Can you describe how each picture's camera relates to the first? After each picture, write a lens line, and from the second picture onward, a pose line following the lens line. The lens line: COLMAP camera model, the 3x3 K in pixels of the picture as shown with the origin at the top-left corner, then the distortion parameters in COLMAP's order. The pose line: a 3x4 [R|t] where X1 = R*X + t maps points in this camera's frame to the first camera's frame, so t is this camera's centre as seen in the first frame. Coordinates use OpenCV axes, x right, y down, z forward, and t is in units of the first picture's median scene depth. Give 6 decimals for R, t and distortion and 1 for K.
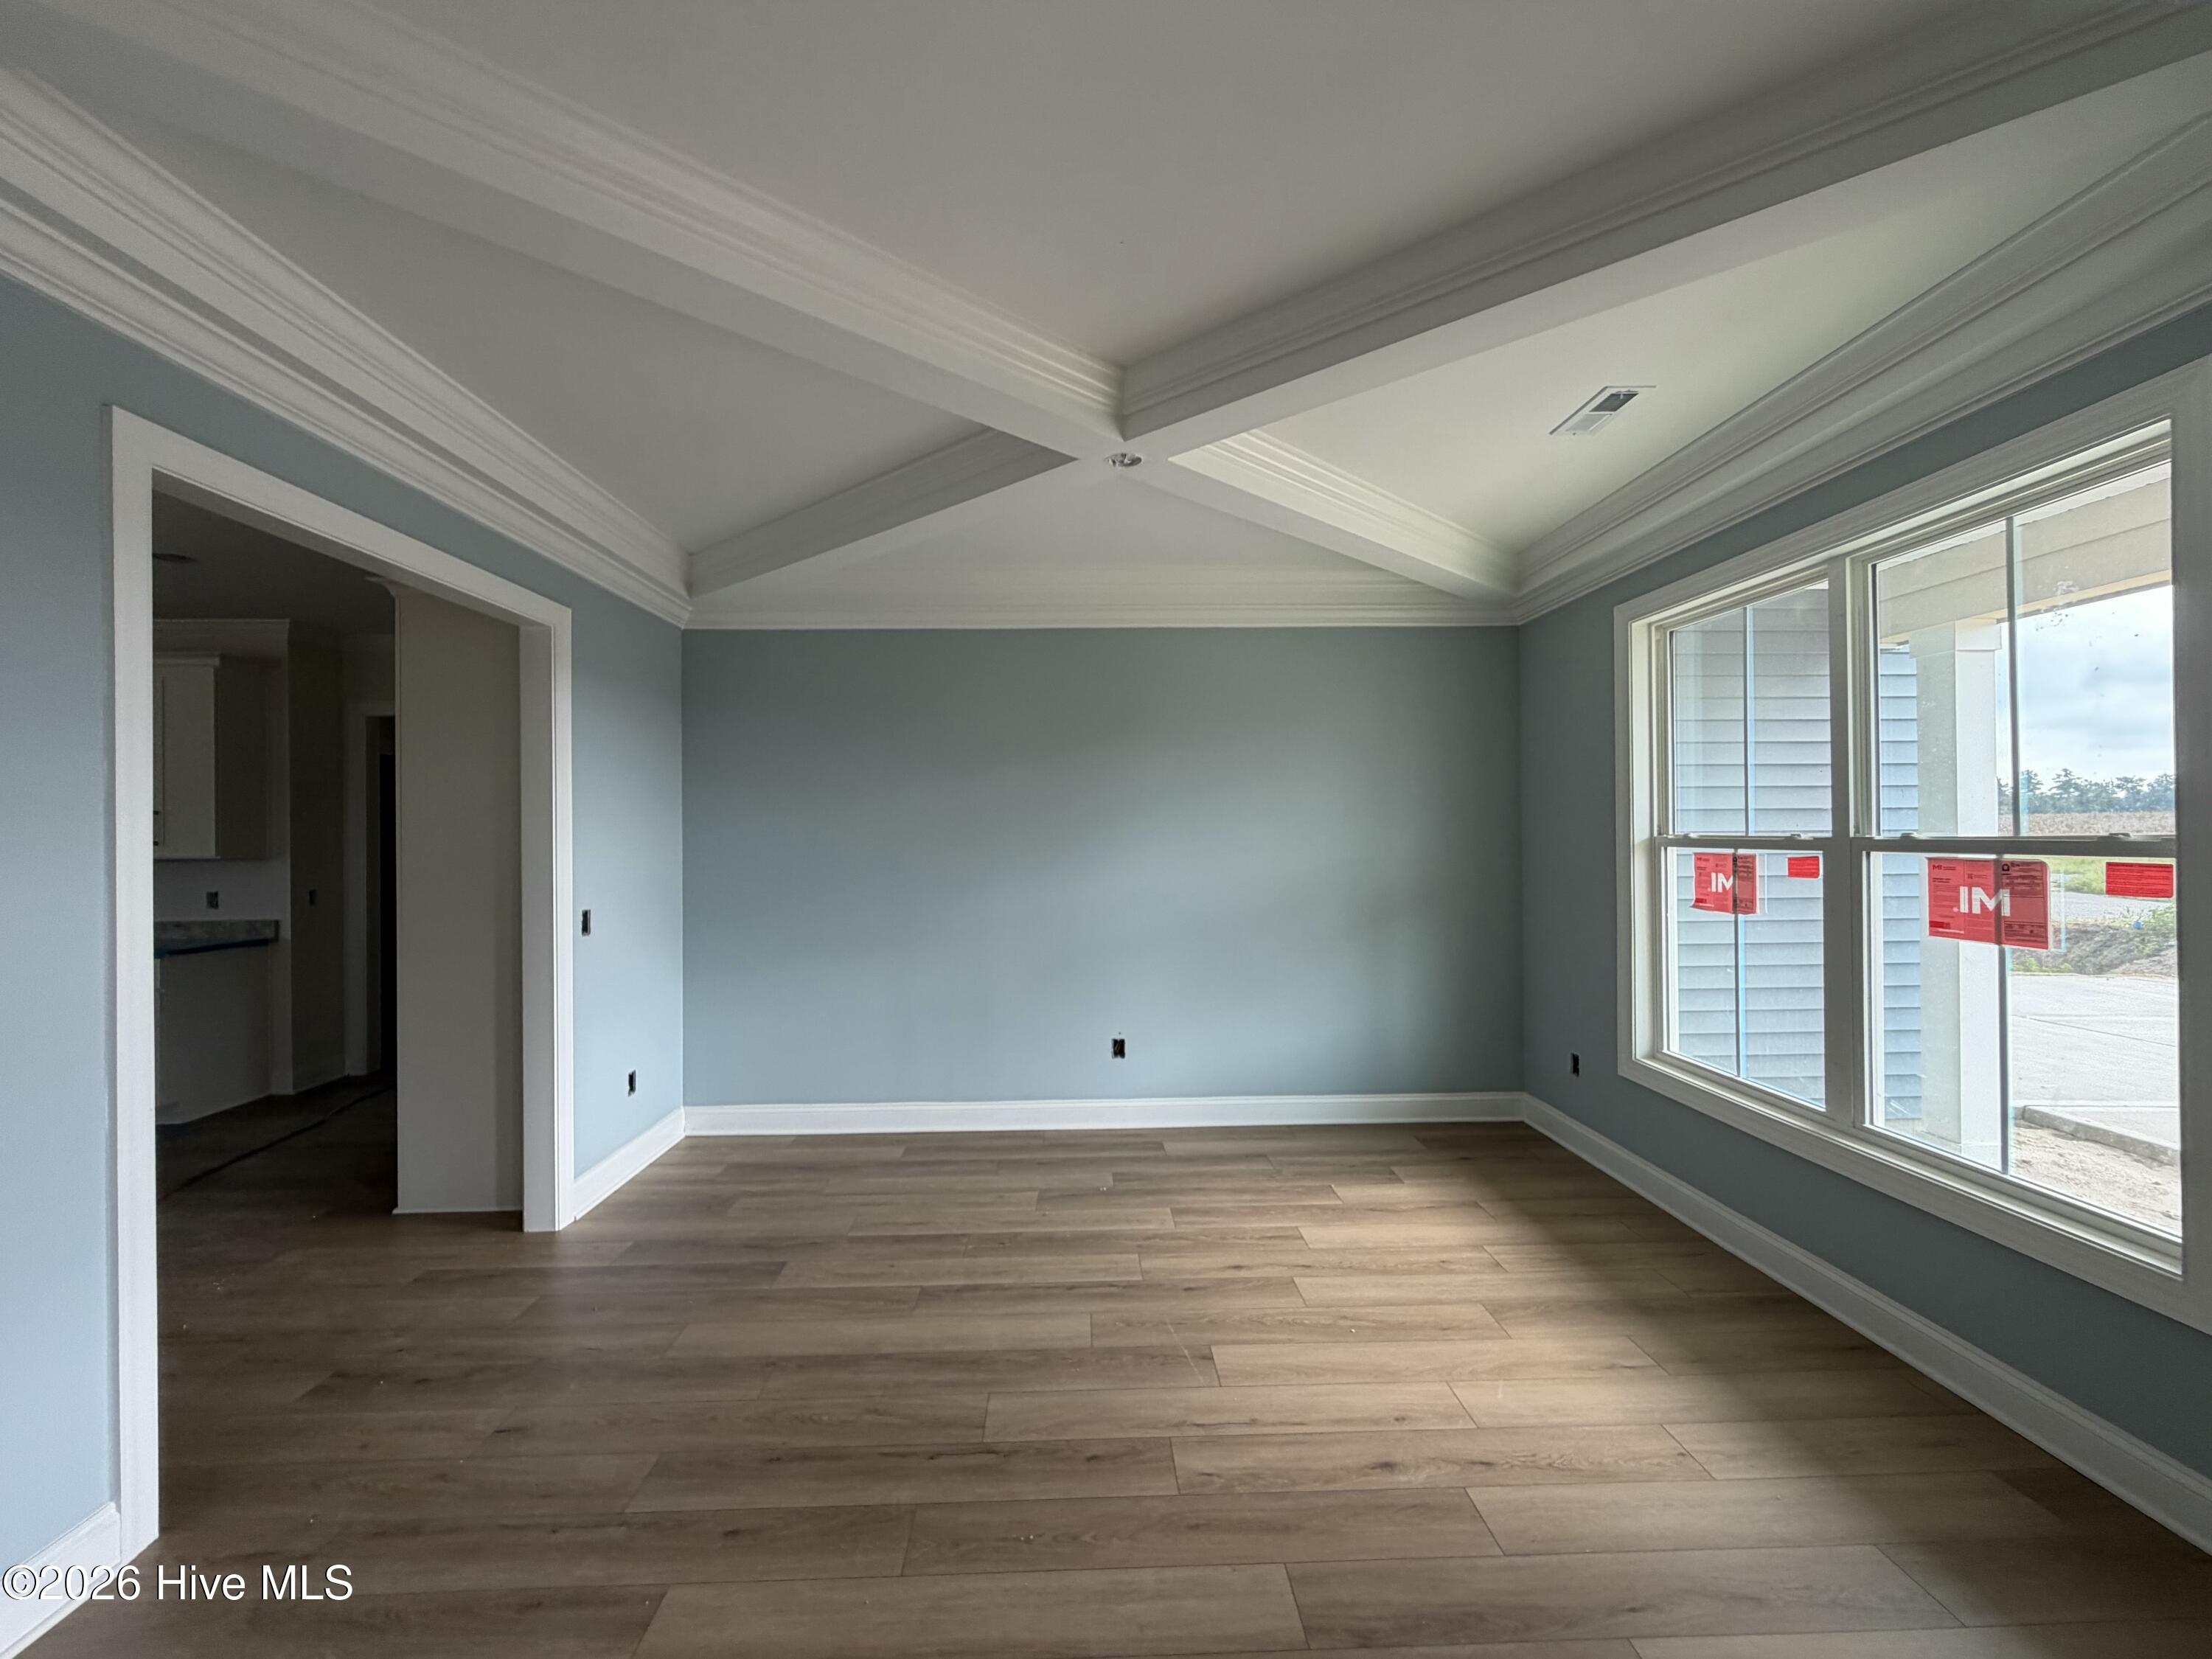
lens RADIAL K [[891.4, 0, 1095.4], [0, 891.4, 819.0], [0, 0, 1]] dist [-0.002435, 0.000515]
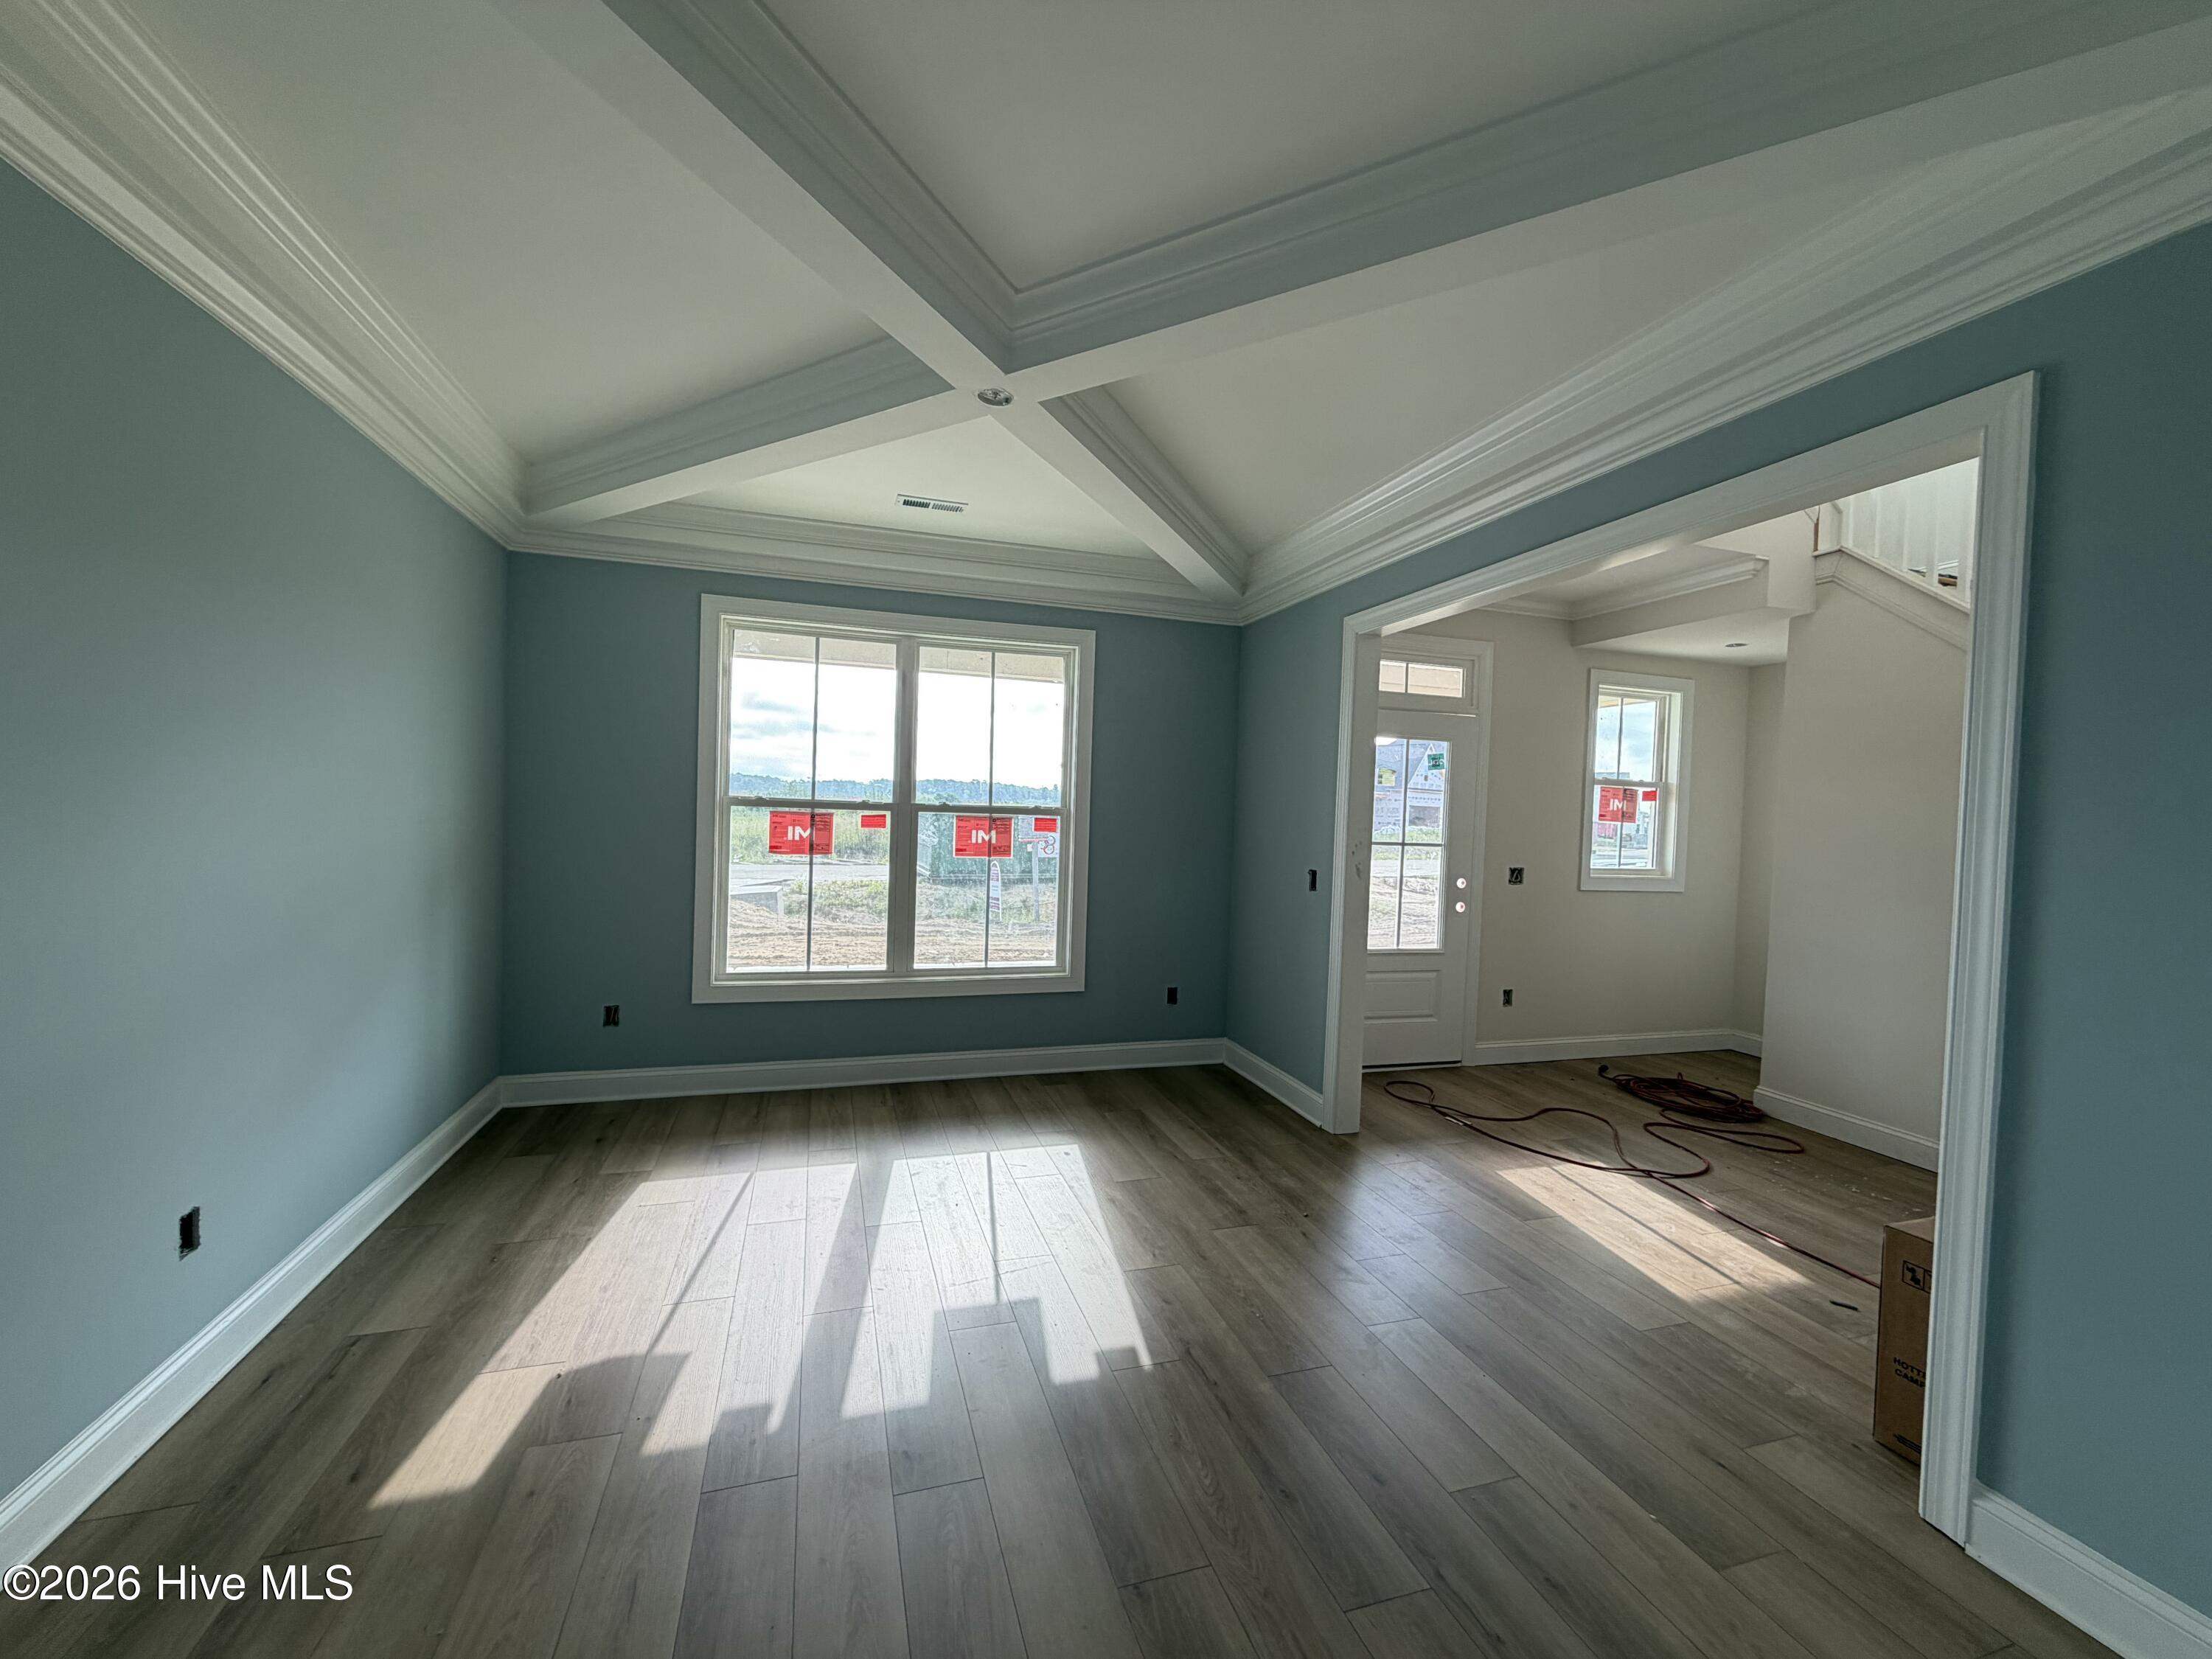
lens RADIAL K [[891.4, 0, 1101.5], [0, 891.4, 834.9], [0, 0, 1]] dist [-0.002435, 0.000515]
pose [[-0.285787, -0.036283, 0.957606, -0.781496], [-0.049067, 0.998526, 0.023191, 0.020488], [-0.957036, -0.040359, -0.287146, 0.994441]]
